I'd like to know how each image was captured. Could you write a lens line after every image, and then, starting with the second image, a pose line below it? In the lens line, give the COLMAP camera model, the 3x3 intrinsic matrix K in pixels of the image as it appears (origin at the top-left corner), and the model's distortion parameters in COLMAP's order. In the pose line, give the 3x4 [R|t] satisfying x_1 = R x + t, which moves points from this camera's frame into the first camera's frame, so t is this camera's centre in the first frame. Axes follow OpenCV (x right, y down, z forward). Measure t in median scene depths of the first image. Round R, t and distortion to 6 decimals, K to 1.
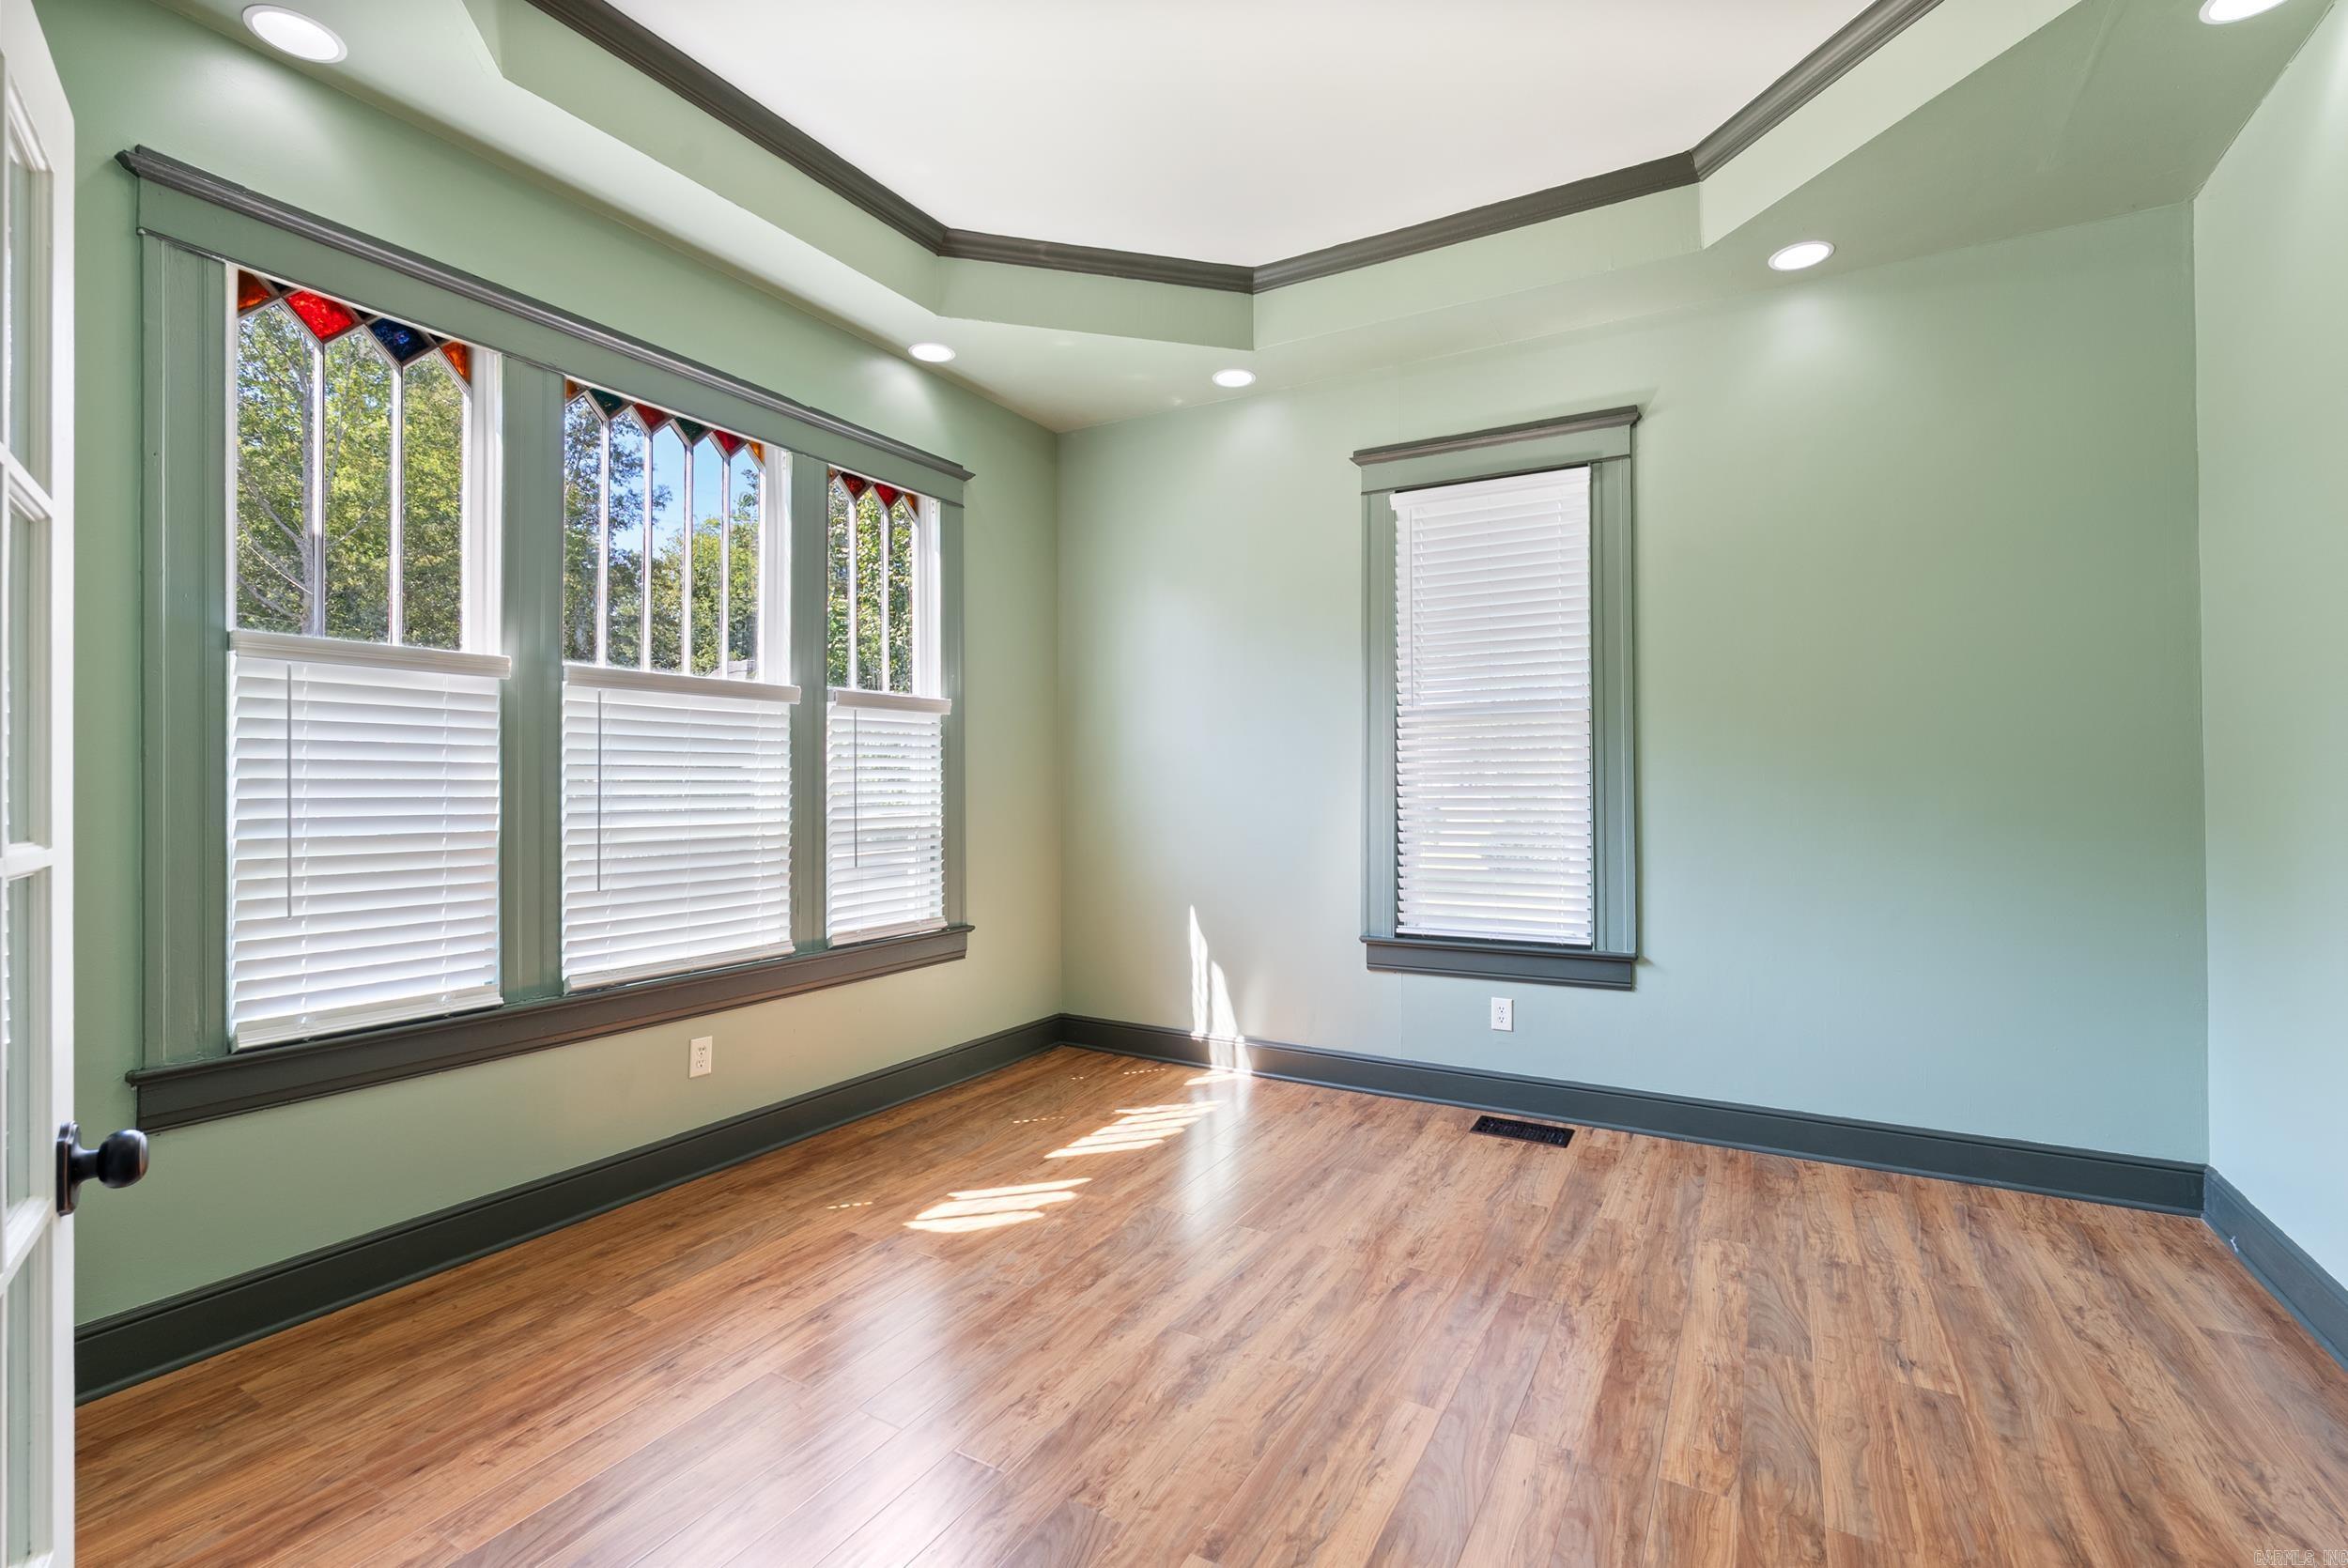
lens RADIAL K [[1034.5, 0, 1173.4], [0, 1034.5, 777.5], [0, 0, 1]] dist [-0.008584, 0.000867]
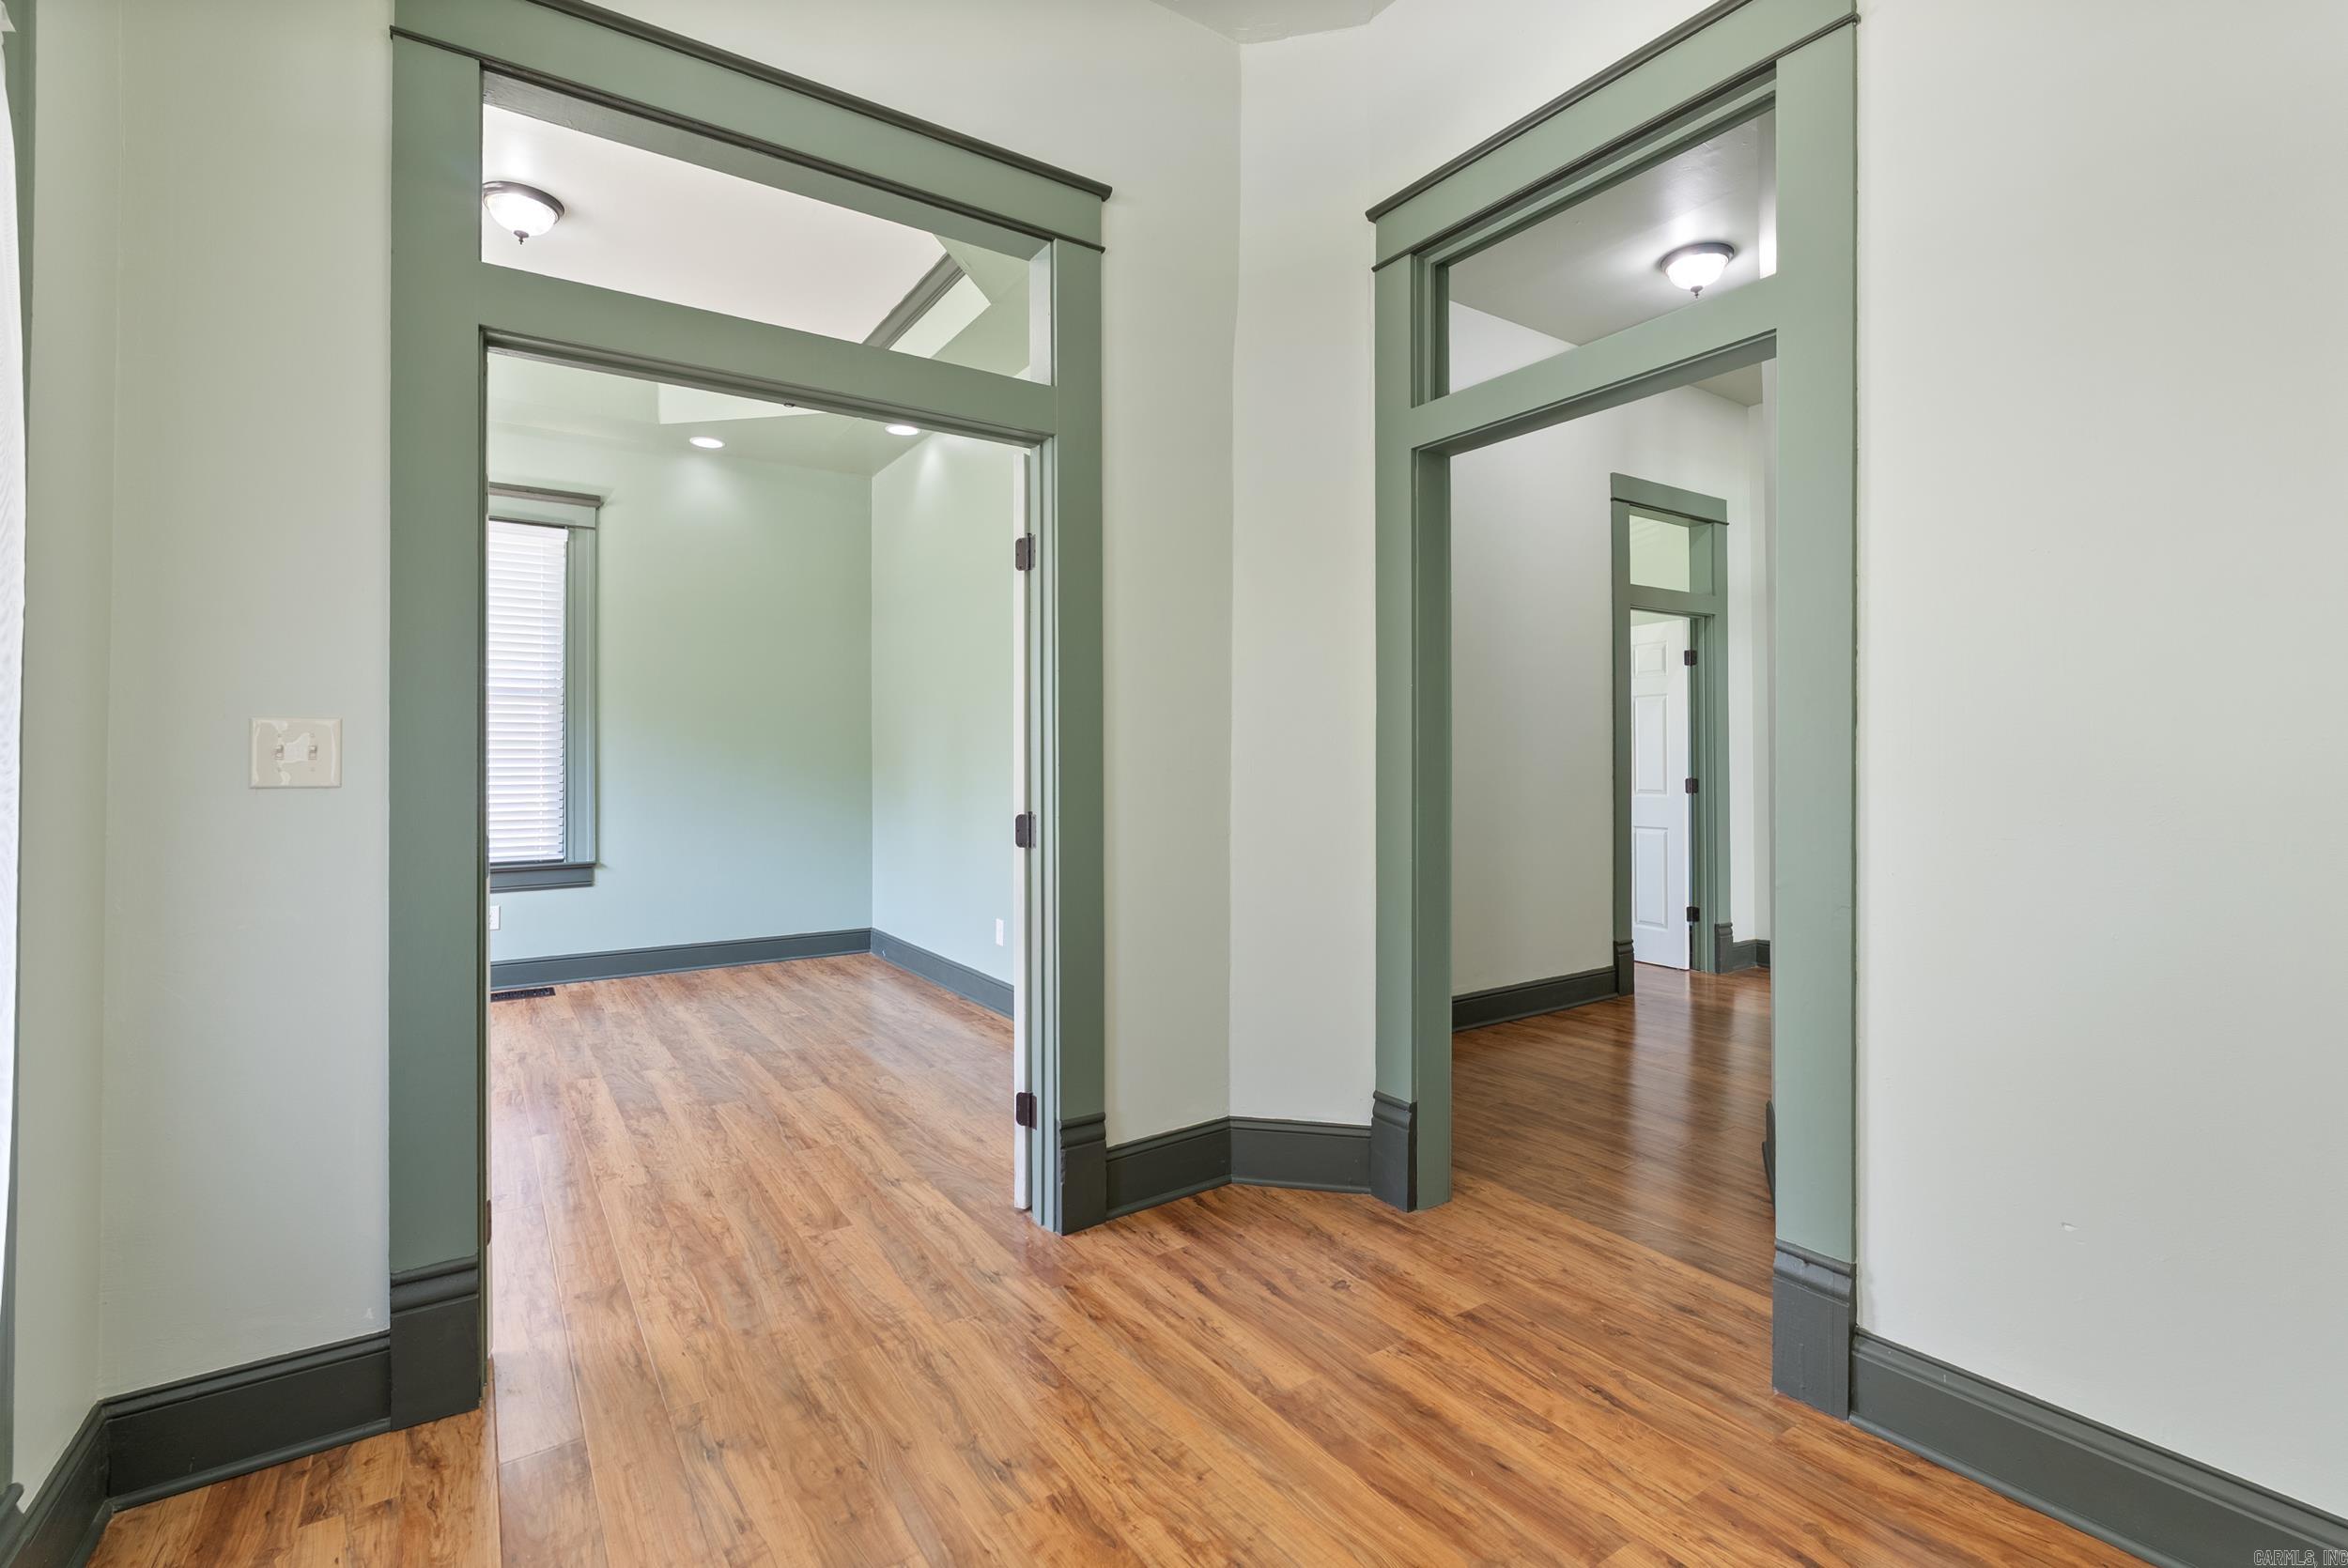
lens RADIAL K [[1034.5, 0, 1181.1], [0, 1034.5, 773.8], [0, 0, 1]] dist [-0.008584, 0.000867]
pose [[0.425469, 0.003689, 0.904966, -0.619417], [-0.013378, 0.999908, 0.002214, 0.032429], [-0.904874, -0.013049, 0.425479, -0.461472]]
